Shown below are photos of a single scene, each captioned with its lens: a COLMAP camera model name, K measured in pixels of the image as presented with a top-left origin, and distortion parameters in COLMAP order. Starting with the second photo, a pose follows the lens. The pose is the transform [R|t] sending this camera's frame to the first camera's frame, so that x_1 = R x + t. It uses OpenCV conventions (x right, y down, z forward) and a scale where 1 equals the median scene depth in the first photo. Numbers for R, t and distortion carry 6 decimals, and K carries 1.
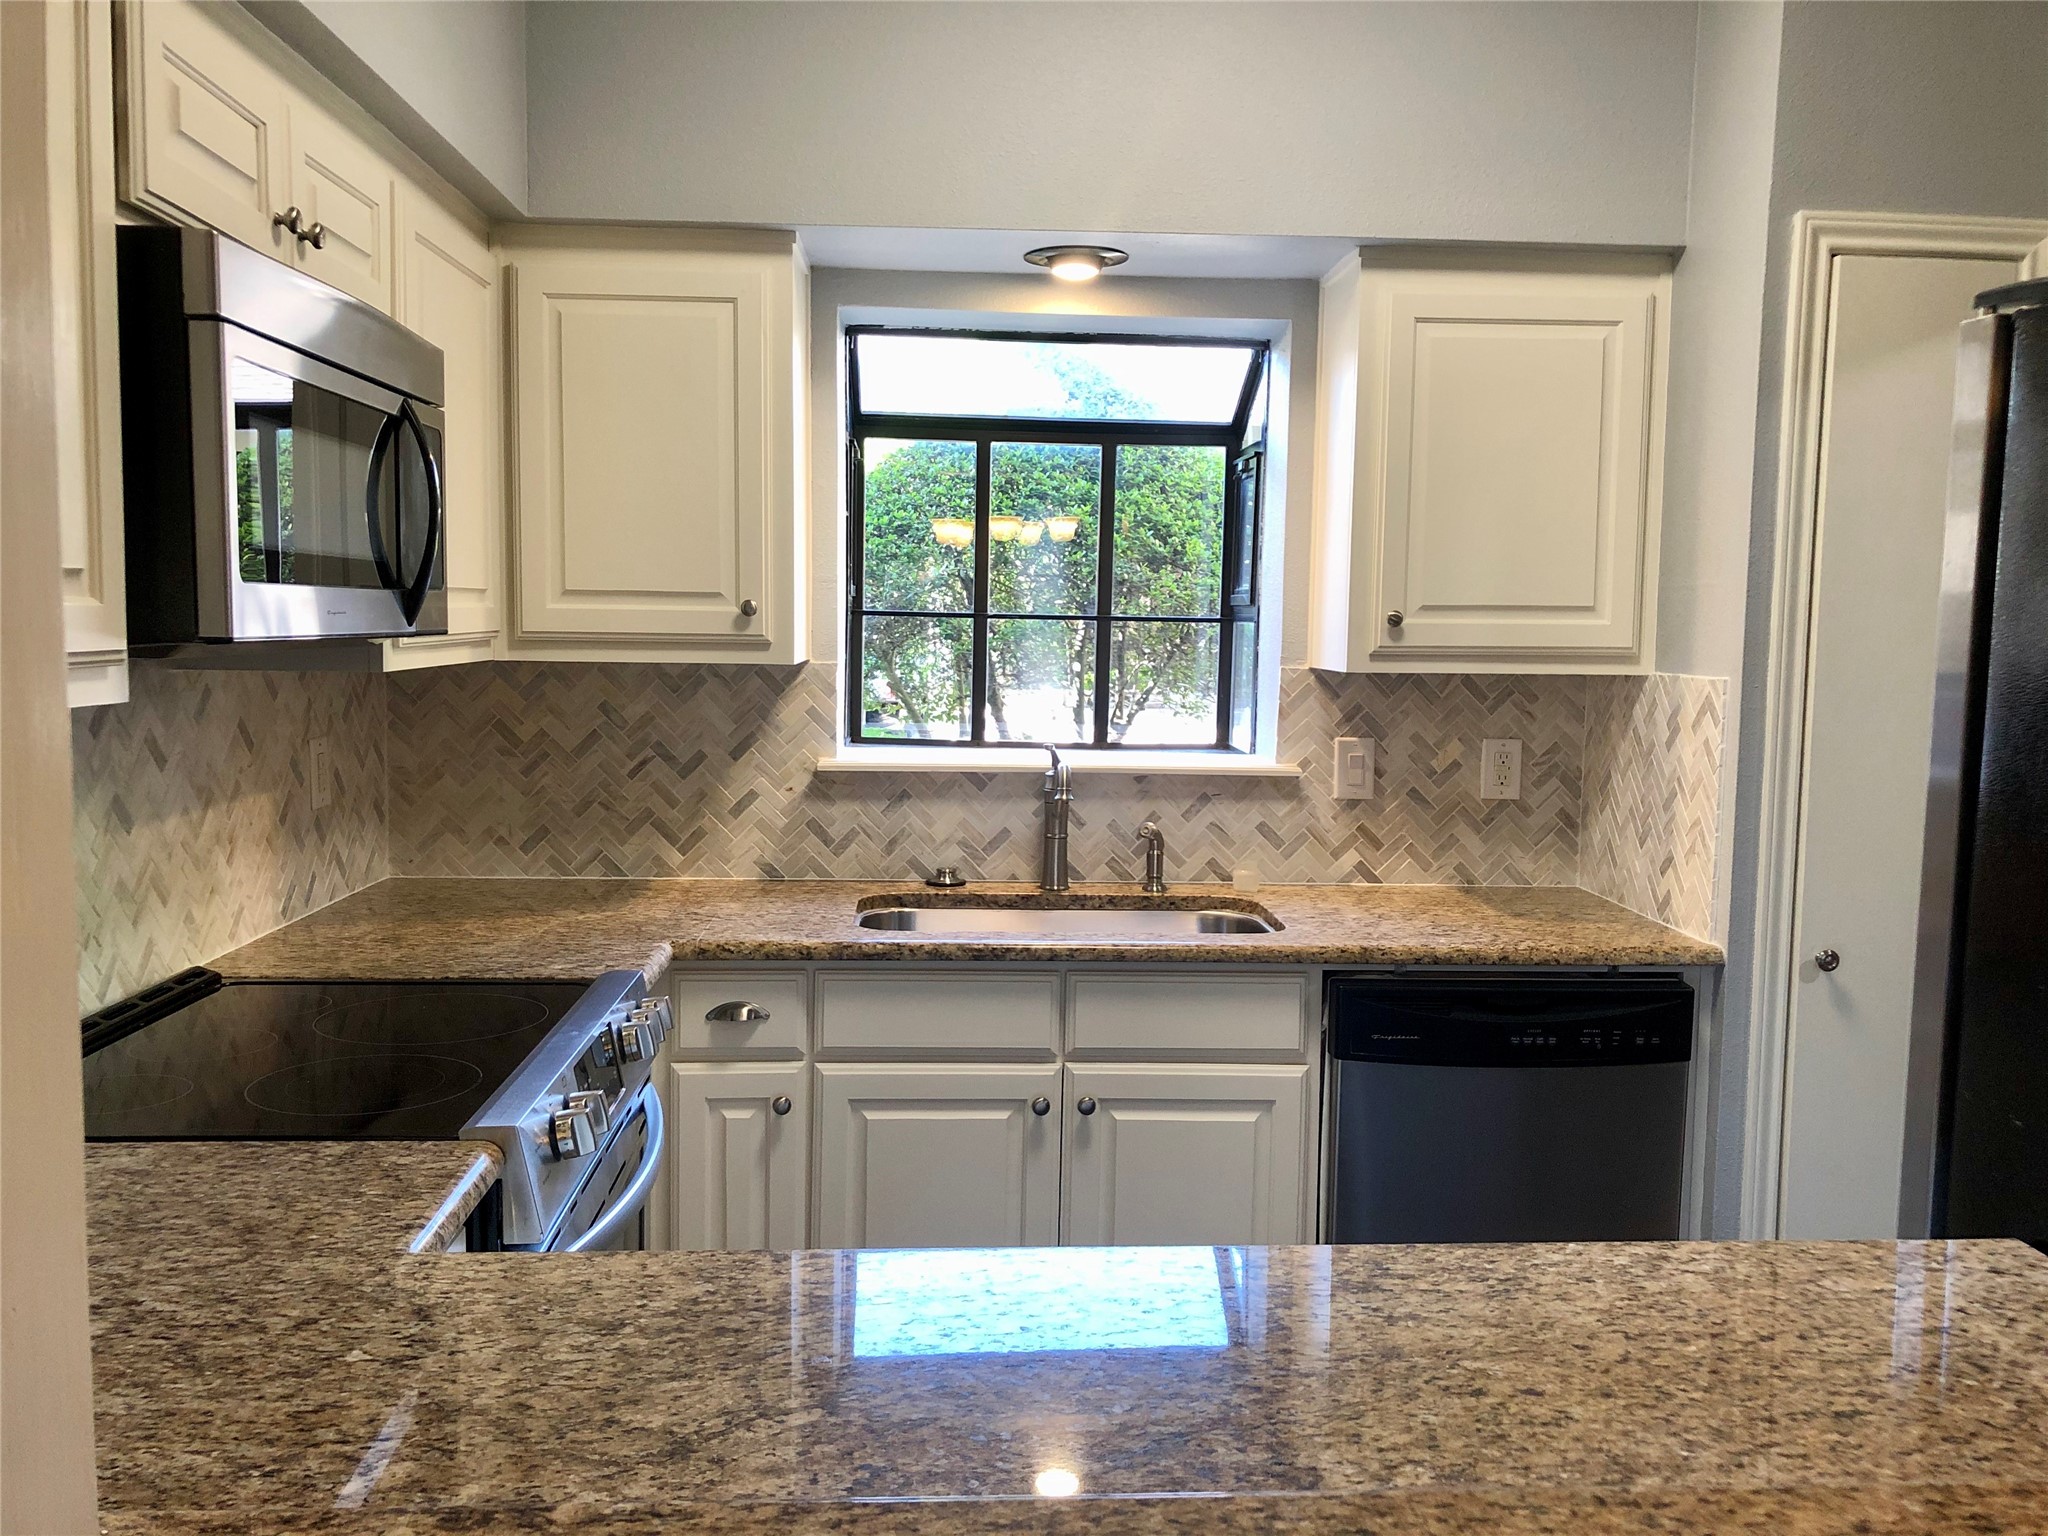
lens RADIAL K [[1698.1, 0, 1025.8], [0, 1698.1, 764.0], [0, 0, 1]] dist [0.040223, -0.029524]
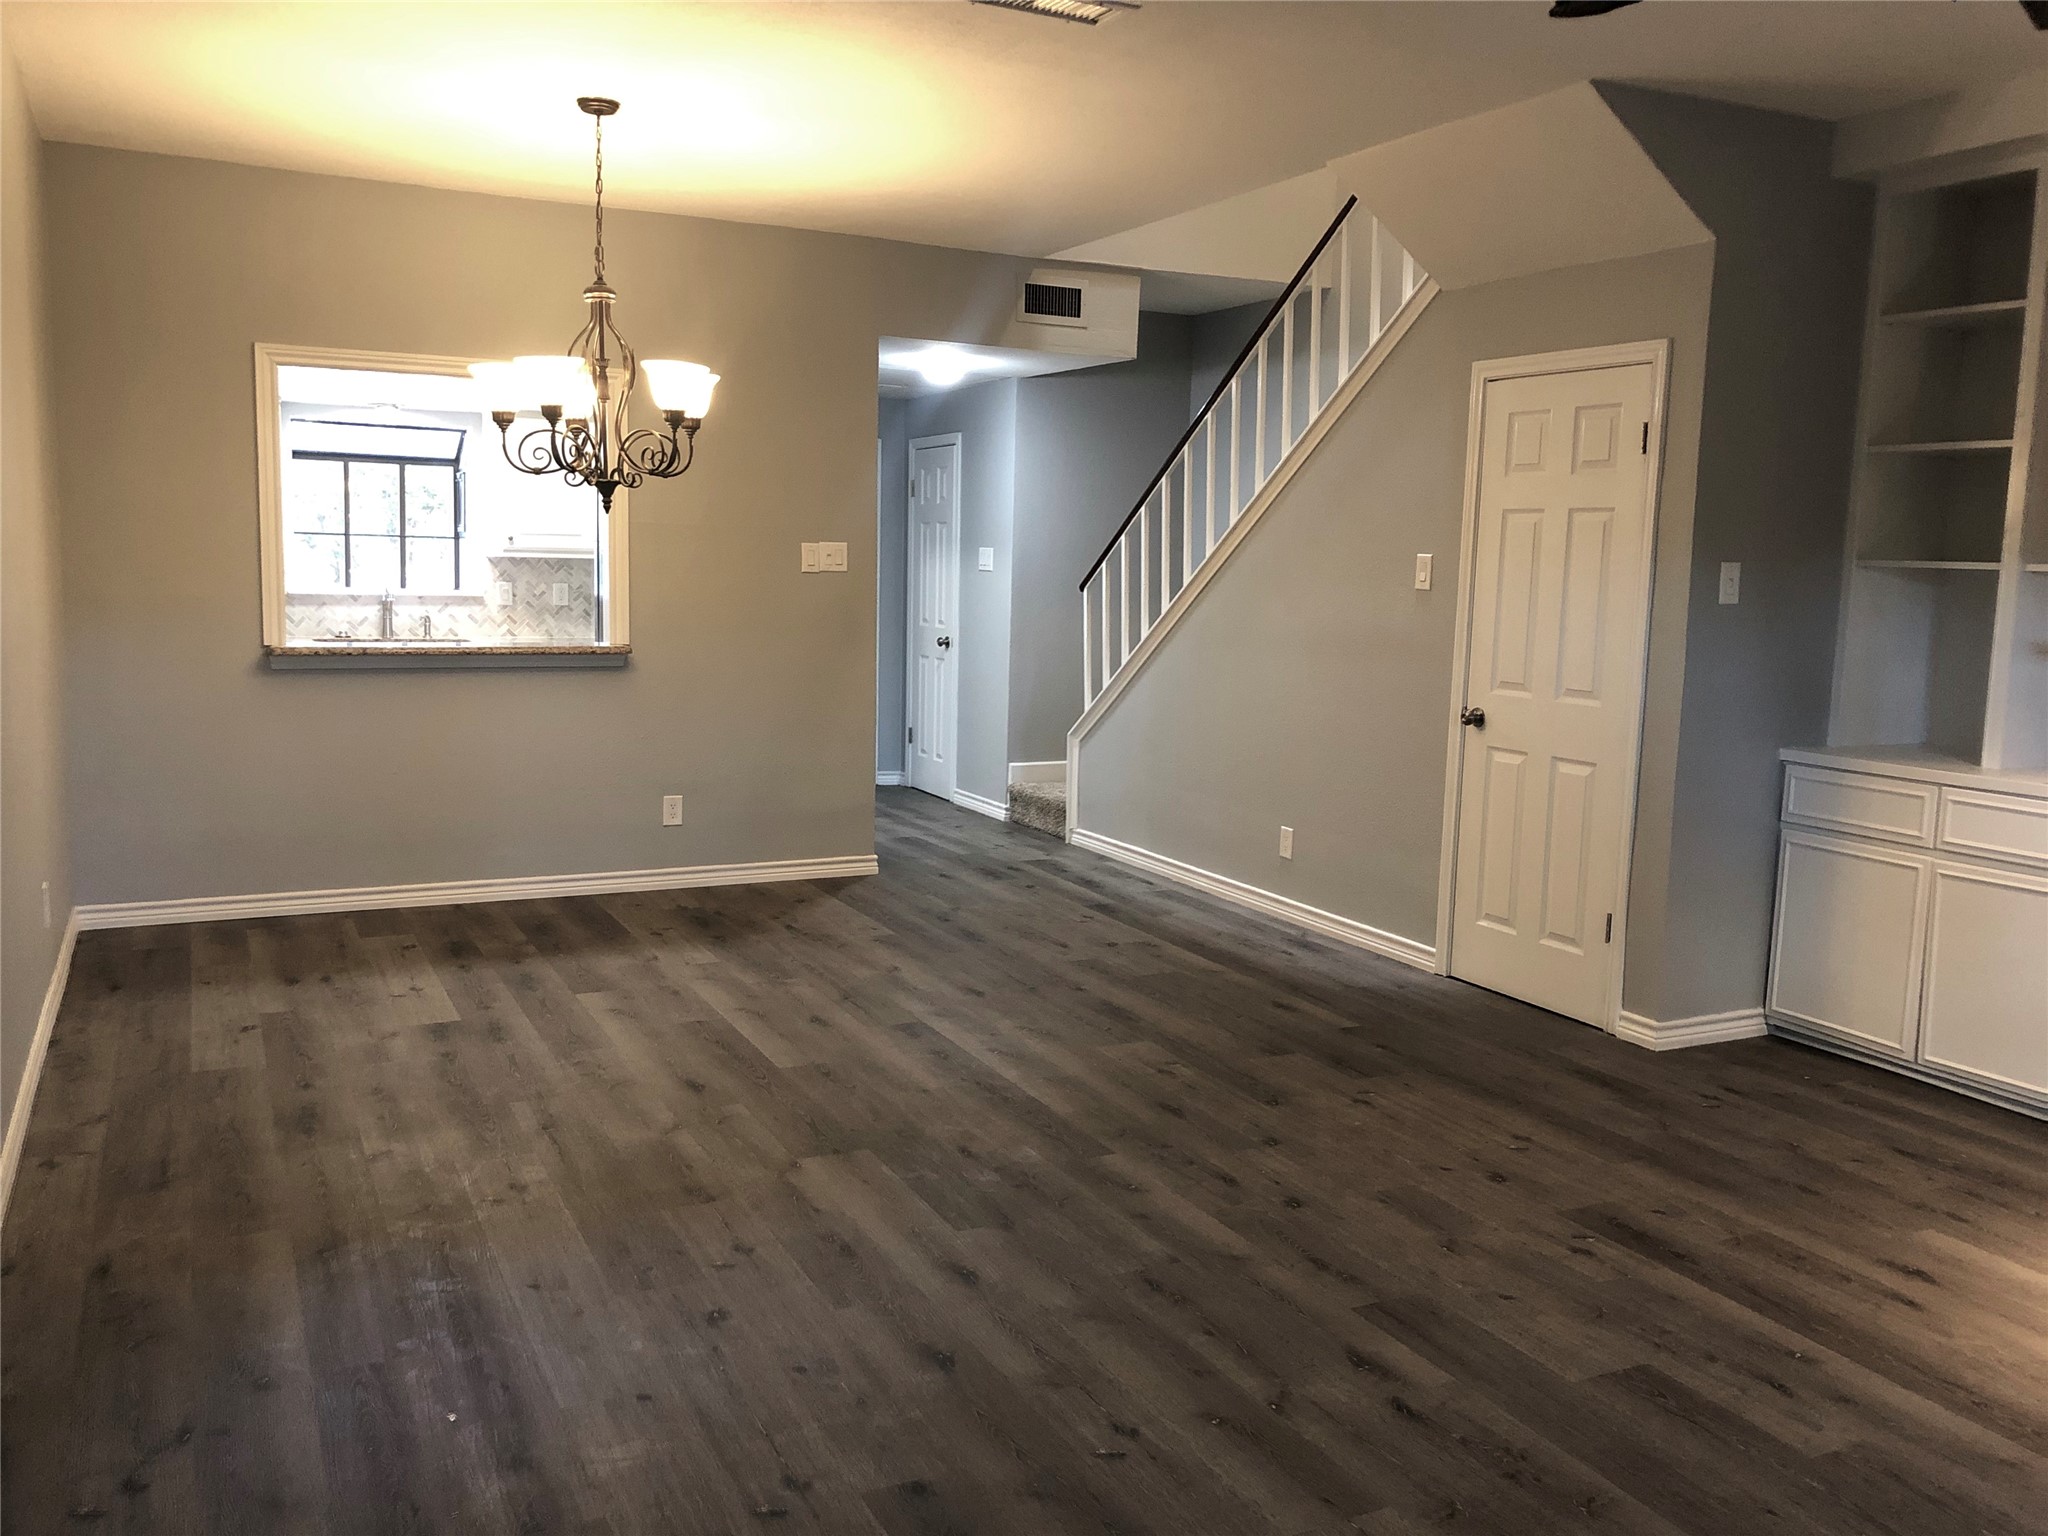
lens RADIAL K [[1698.1, 0, 1022.3], [0, 1698.1, 765.1], [0, 0, 1]] dist [0.040223, -0.029524]
pose [[0.924076, -0.037318, 0.380383, -0.087152], [0.020819, 0.998659, 0.047398, 0.163191], [-0.381642, -0.035880, 0.923614, -1.821142]]
